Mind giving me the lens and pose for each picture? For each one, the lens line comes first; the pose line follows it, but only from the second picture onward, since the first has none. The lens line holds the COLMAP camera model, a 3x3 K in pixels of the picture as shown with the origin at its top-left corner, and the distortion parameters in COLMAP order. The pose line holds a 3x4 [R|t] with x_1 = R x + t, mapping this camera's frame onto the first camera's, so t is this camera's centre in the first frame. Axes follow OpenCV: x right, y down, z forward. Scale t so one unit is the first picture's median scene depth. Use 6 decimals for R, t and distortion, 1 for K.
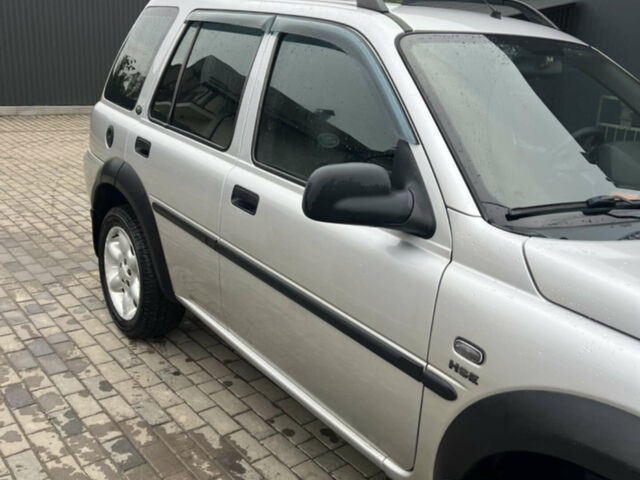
lens RADIAL K [[650.1, 0, 332.1], [0, 650.1, 239.9], [0, 0, 1]] dist [0.051754, -0.018204]
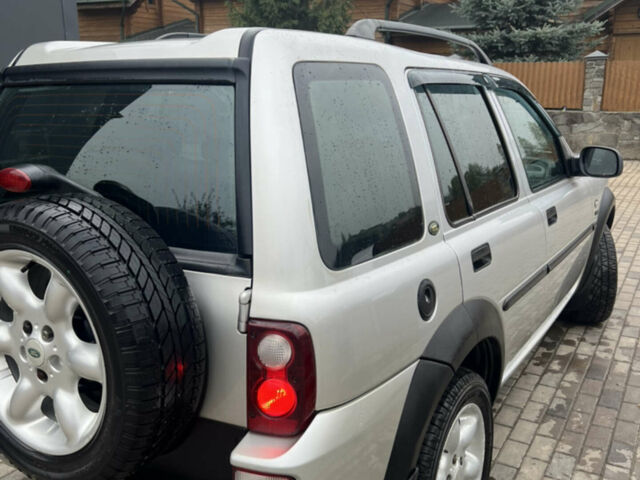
lens RADIAL K [[650.1, 0, 332.1], [0, 650.1, 239.9], [0, 0, 1]] dist [0.051754, -0.018204]
pose [[-0.366203, -0.281701, 0.886871, -0.943065], [0.257264, 0.885279, 0.387423, -0.525493], [-0.894265, 0.370035, -0.251720, 1.438652]]
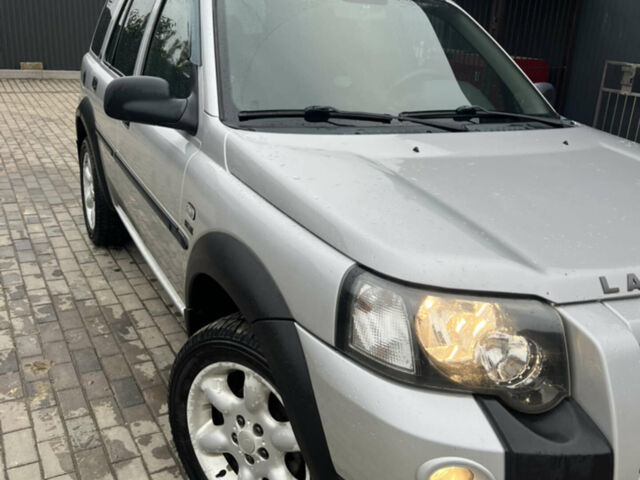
lens RADIAL K [[649.4, 0, 320.0], [0, 649.4, 240.0], [0, 0, 1]] dist [0.071455, -0.006295]
pose [[0.982393, 0.059213, -0.177194, 0.398054], [-0.053812, 0.997933, 0.035136, 0.092251], [0.178908, -0.024982, 0.983549, -0.168256]]
